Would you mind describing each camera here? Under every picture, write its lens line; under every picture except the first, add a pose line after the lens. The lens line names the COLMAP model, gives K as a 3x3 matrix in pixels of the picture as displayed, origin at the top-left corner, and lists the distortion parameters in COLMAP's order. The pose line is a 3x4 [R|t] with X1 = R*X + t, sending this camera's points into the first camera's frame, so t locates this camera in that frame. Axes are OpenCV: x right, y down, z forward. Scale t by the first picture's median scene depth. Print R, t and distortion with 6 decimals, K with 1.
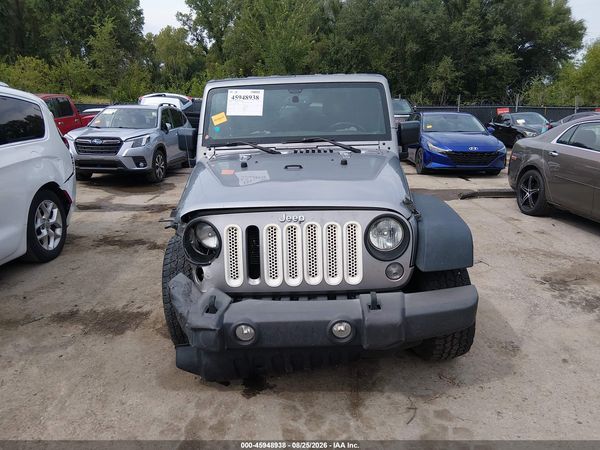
lens RADIAL K [[453.6, 0, 302.8], [0, 453.6, 222.0], [0, 0, 1]] dist [0.084898, -0.137767]
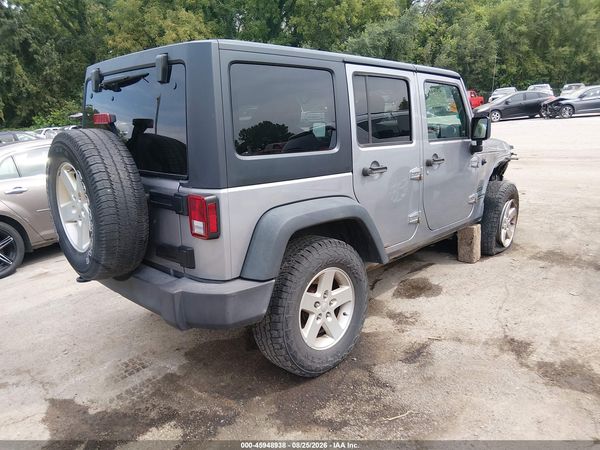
lens RADIAL K [[453.6, 0, 302.8], [0, 453.6, 222.0], [0, 0, 1]] dist [0.084898, -0.137767]
pose [[-0.724910, -0.100629, 0.681453, -0.717550], [0.243116, 0.888236, 0.389784, -0.512873], [-0.644515, 0.448230, -0.619427, 2.086838]]
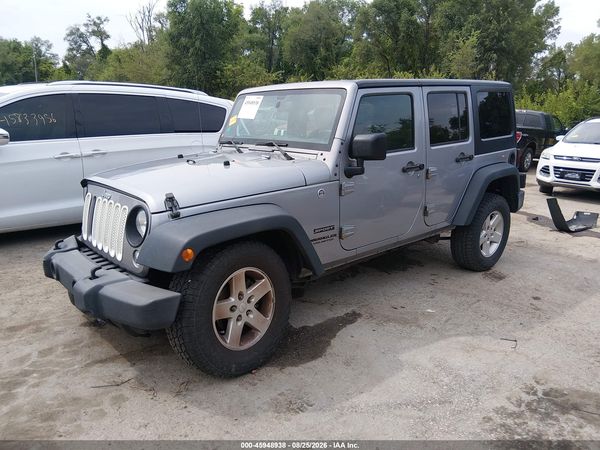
lens RADIAL K [[453.6, 0, 302.8], [0, 453.6, 222.0], [0, 0, 1]] dist [0.084898, -0.137767]
pose [[0.681816, 0.196403, -0.704665, 0.819674], [-0.214049, 0.974688, 0.064554, -0.087809], [0.699507, 0.106818, 0.706598, 0.332264]]
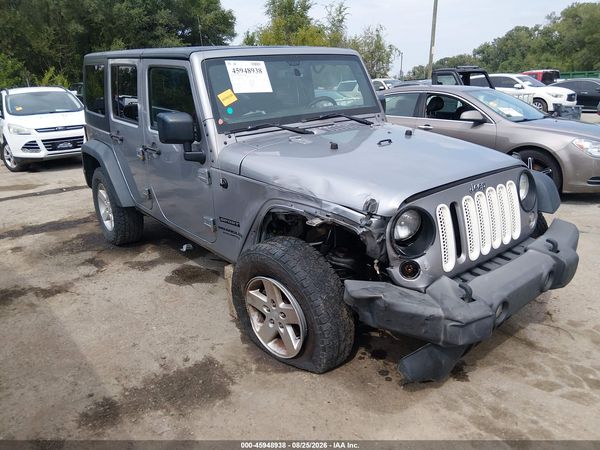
lens RADIAL K [[451.5, 0, 300.0], [0, 451.5, 225.0], [0, 0, 1]] dist [0.099930, -0.160105]
pose [[0.770916, -0.205968, 0.602715, -0.621787], [0.184425, 0.977919, 0.098295, -0.064274], [-0.609652, 0.035379, 0.791879, 0.304357]]
